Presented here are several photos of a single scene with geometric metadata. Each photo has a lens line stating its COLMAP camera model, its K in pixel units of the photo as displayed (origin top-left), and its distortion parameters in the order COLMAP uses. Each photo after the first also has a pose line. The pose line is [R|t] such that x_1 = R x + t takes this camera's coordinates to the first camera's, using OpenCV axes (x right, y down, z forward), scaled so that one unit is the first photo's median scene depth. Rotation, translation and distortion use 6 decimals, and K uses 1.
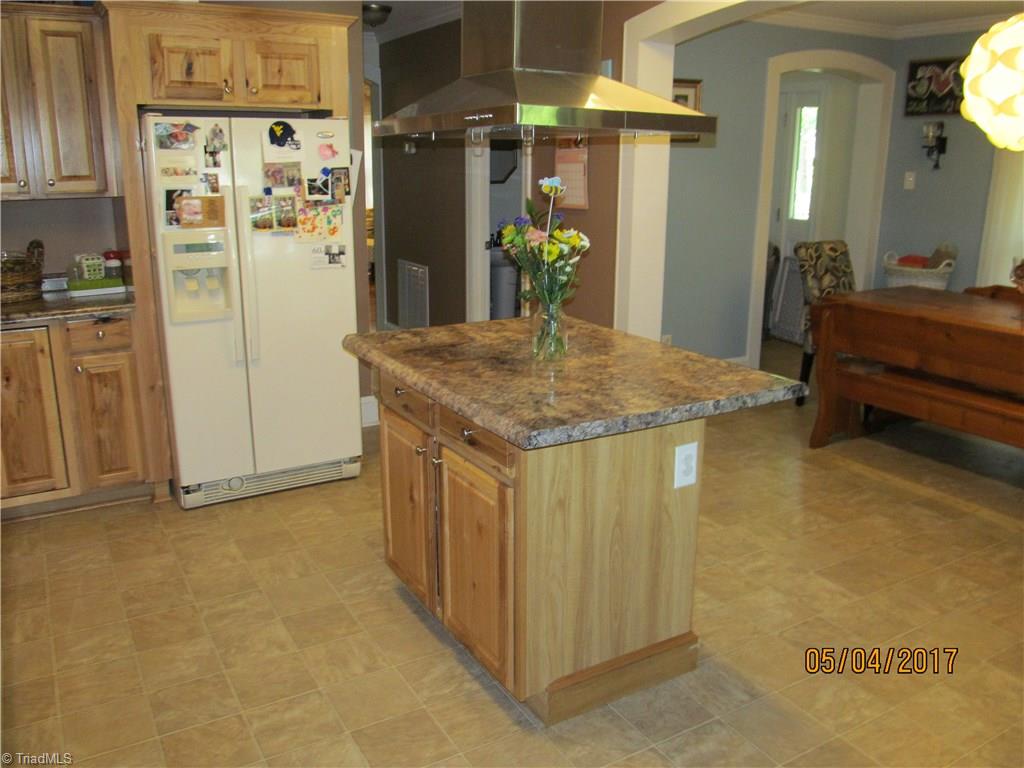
lens RADIAL K [[850.9, 0, 514.4], [0, 850.9, 382.3], [0, 0, 1]] dist [-0.071396, 0.032933]
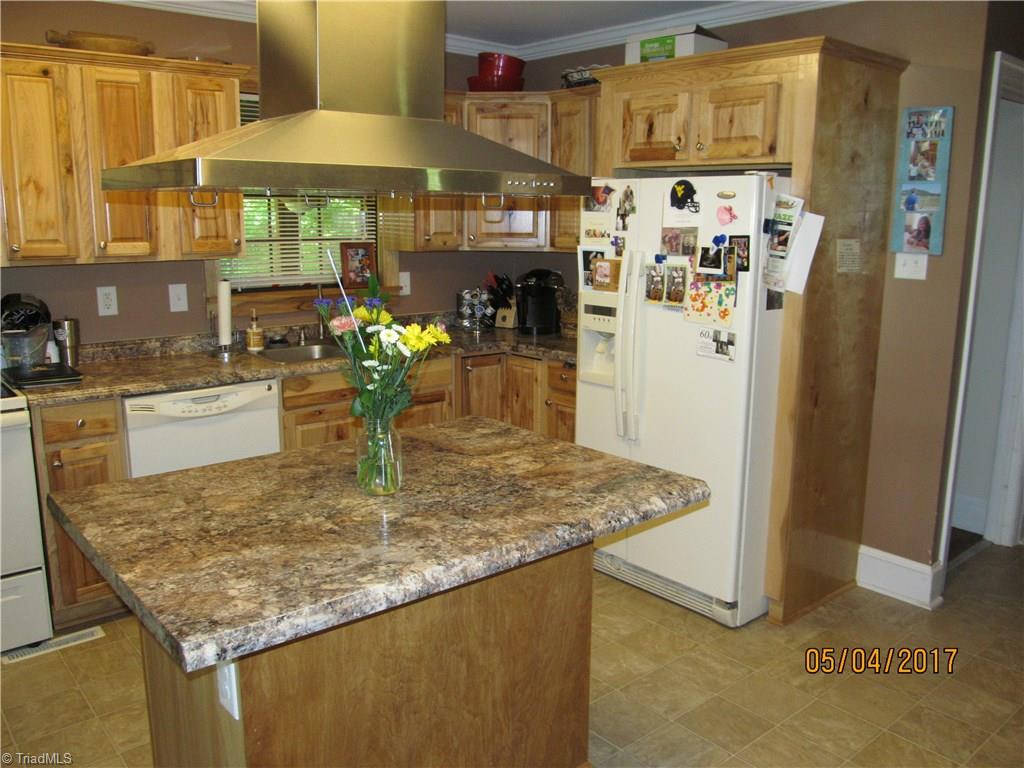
lens RADIAL K [[850.9, 0, 514.8], [0, 850.9, 381.1], [0, 0, 1]] dist [-0.071396, 0.032933]
pose [[0.175749, 0.187817, -0.966352, 0.548949], [-0.258099, 0.956084, 0.138881, -0.182425], [0.949998, 0.225006, 0.216507, 0.669642]]
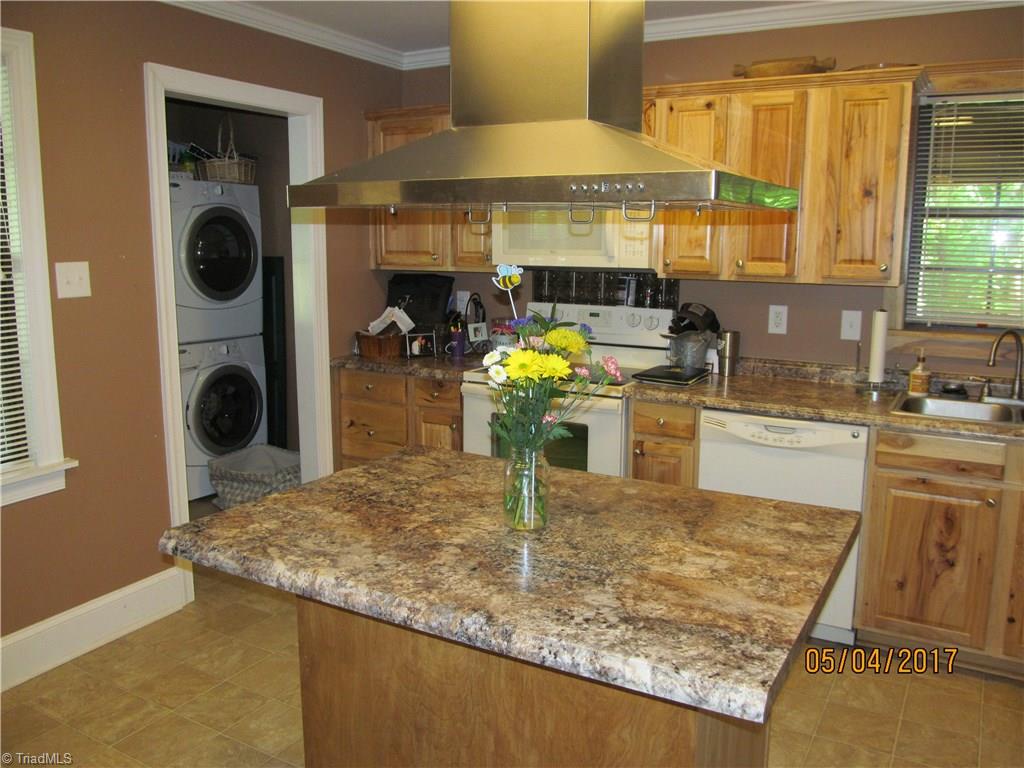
lens RADIAL K [[850.9, 0, 515.5], [0, 850.9, 382.7], [0, 0, 1]] dist [-0.071396, 0.032933]
pose [[-0.865758, 0.076833, -0.494529, 0.276081], [-0.137554, 0.913555, 0.382749, -0.287149], [0.481187, 0.399392, -0.780349, 1.074275]]
